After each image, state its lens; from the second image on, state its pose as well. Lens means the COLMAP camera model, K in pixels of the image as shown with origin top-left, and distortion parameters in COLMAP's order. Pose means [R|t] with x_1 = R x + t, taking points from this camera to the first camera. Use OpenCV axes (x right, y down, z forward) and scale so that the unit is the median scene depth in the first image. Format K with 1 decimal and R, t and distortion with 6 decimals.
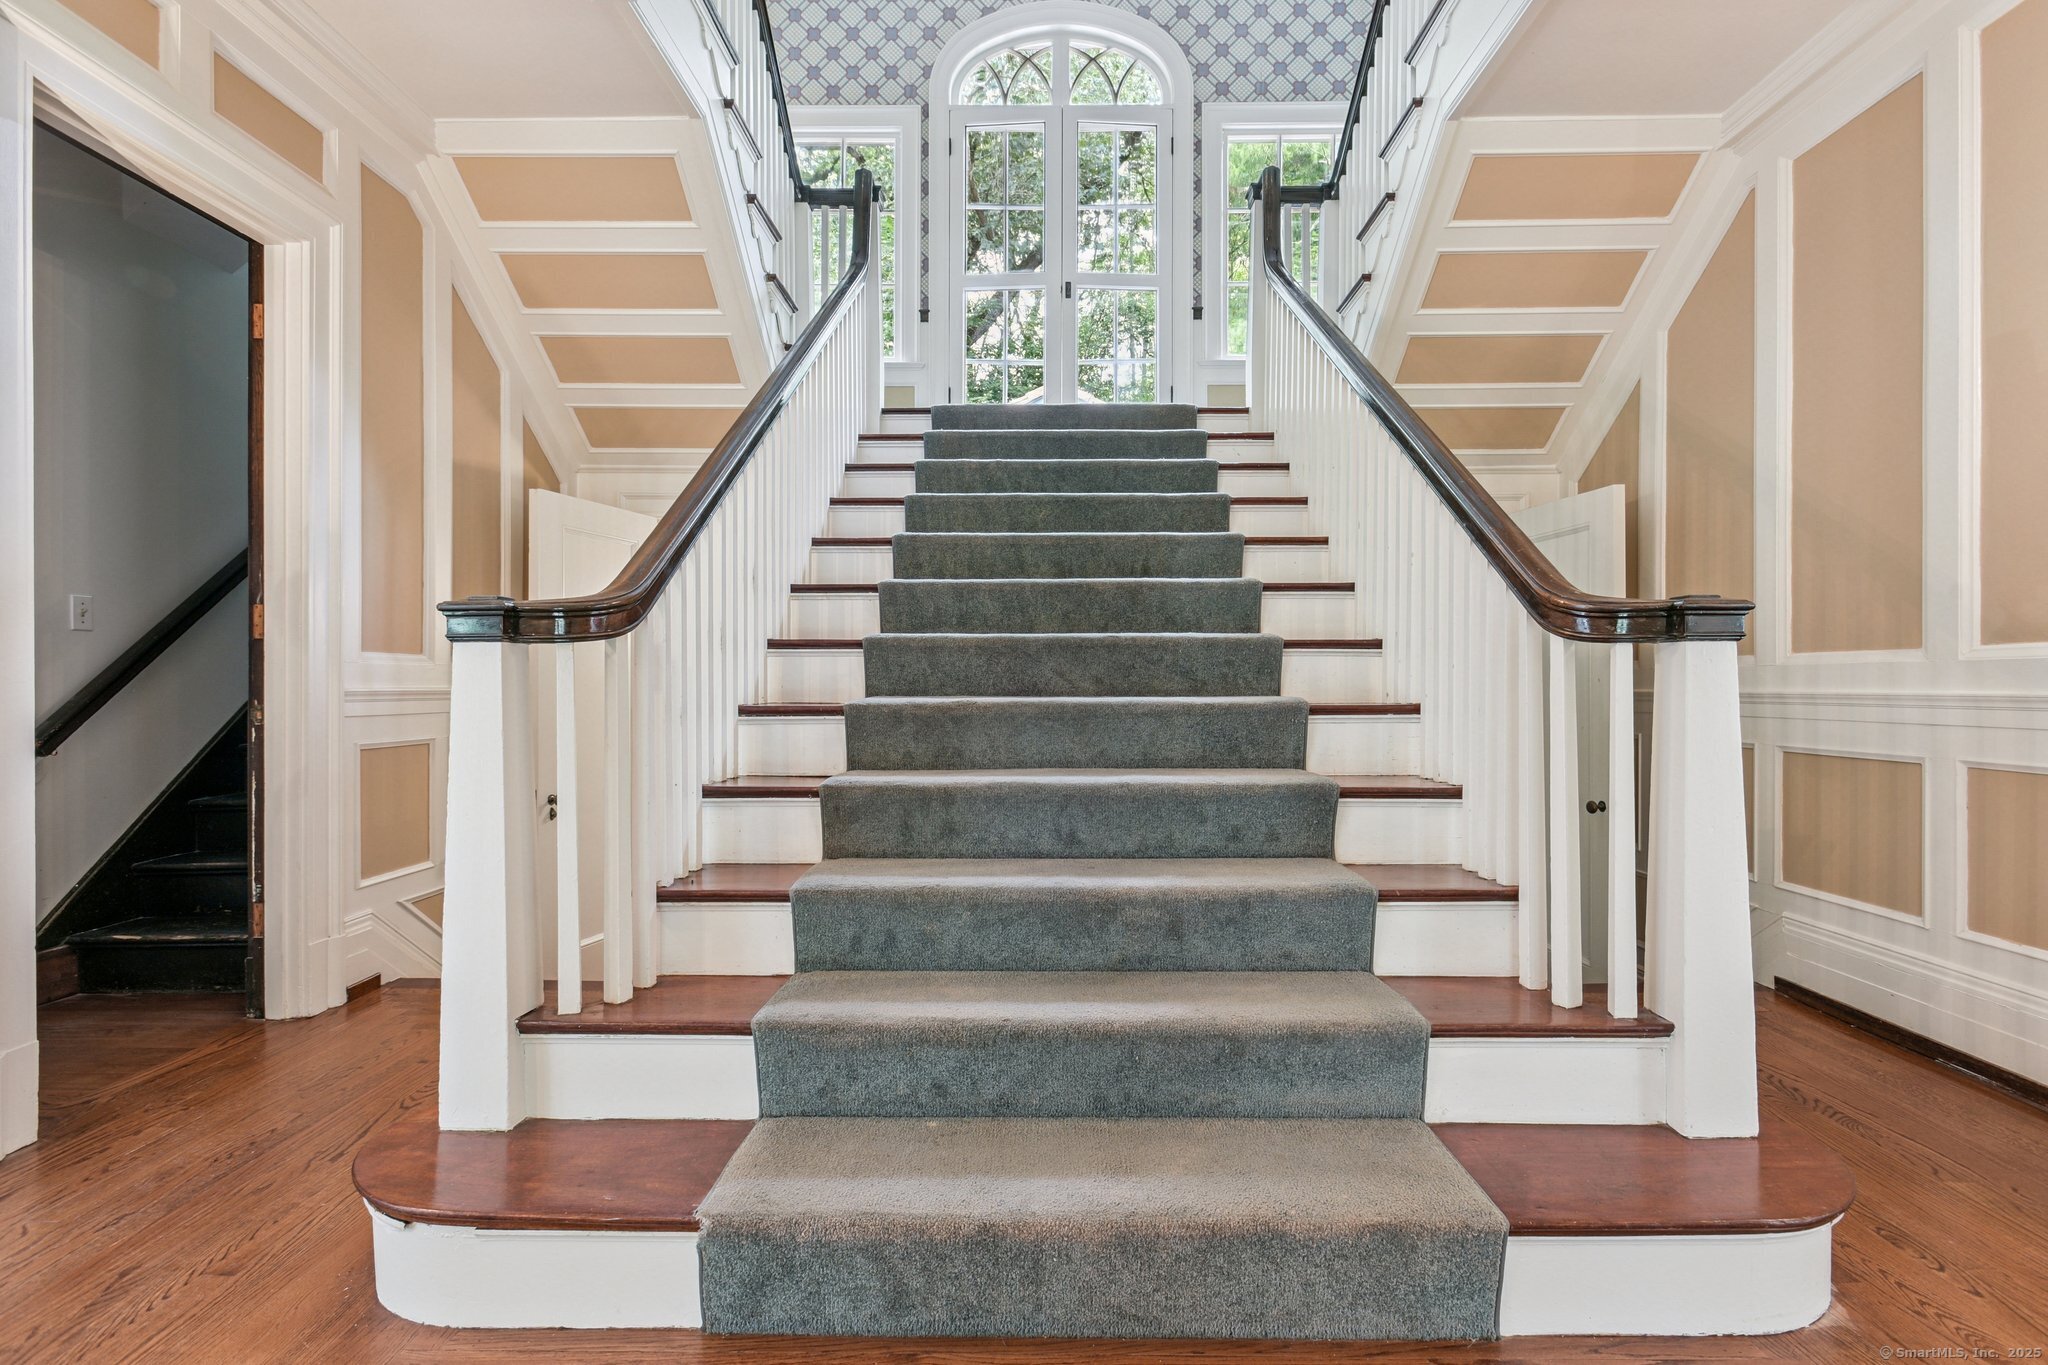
lens RADIAL K [[966.9, 0, 1029.3], [0, 966.9, 689.8], [0, 0, 1]] dist [-0.006032, 0.002820]
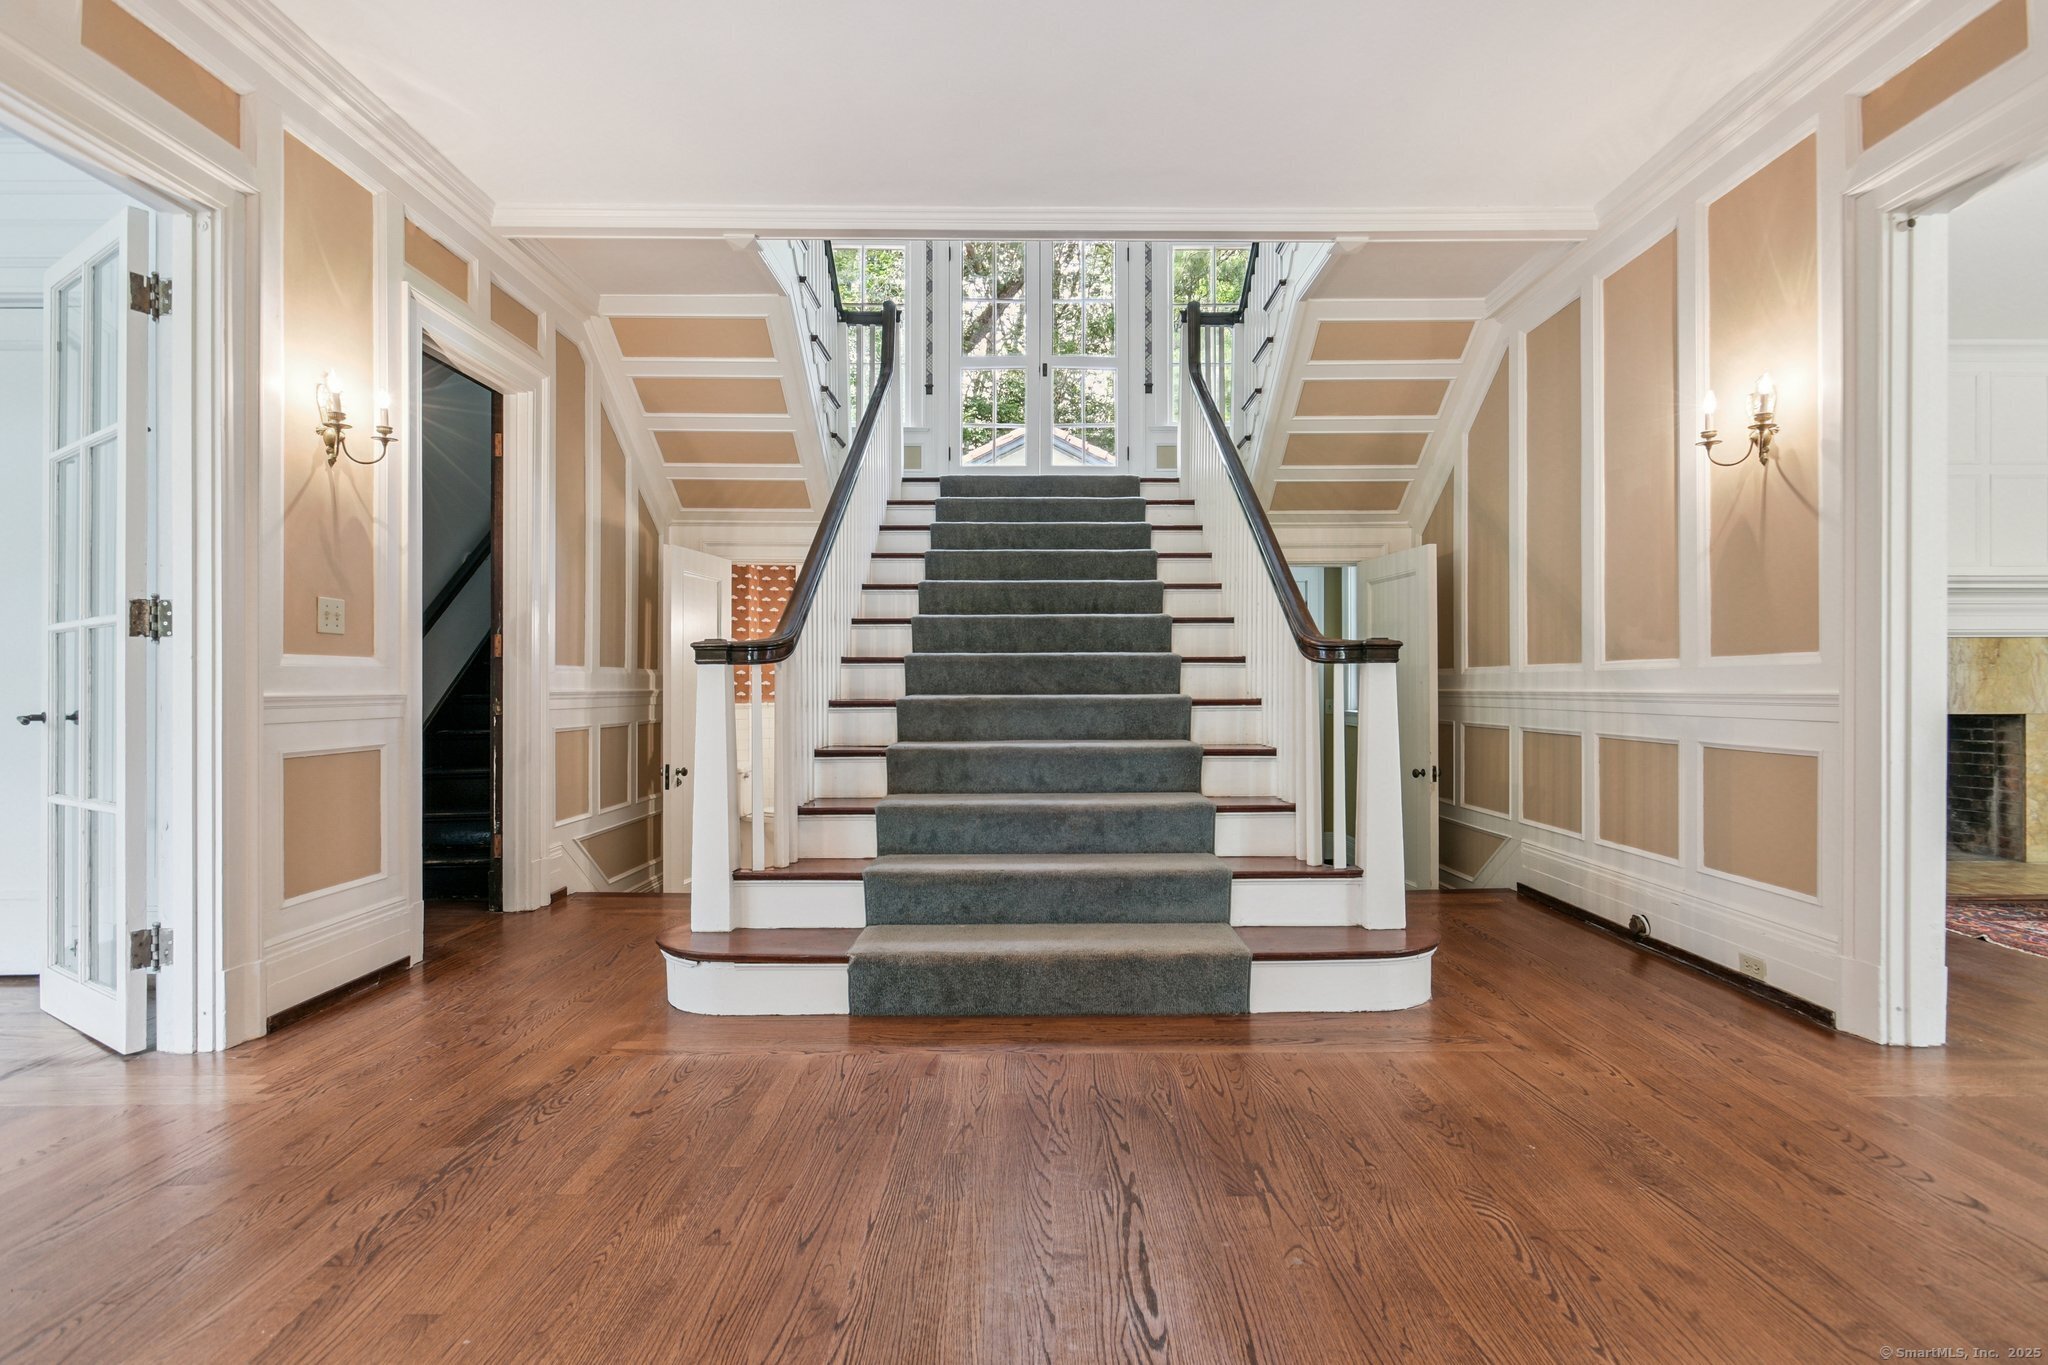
lens RADIAL K [[966.9, 0, 1034.2], [0, 966.9, 690.1], [0, 0, 1]] dist [-0.006032, 0.002820]
pose [[0.999785, -0.001918, 0.020666, -0.000294], [0.001932, 0.999998, -0.000679, 0.000885], [-0.020665, 0.000718, 0.999786, -0.527811]]
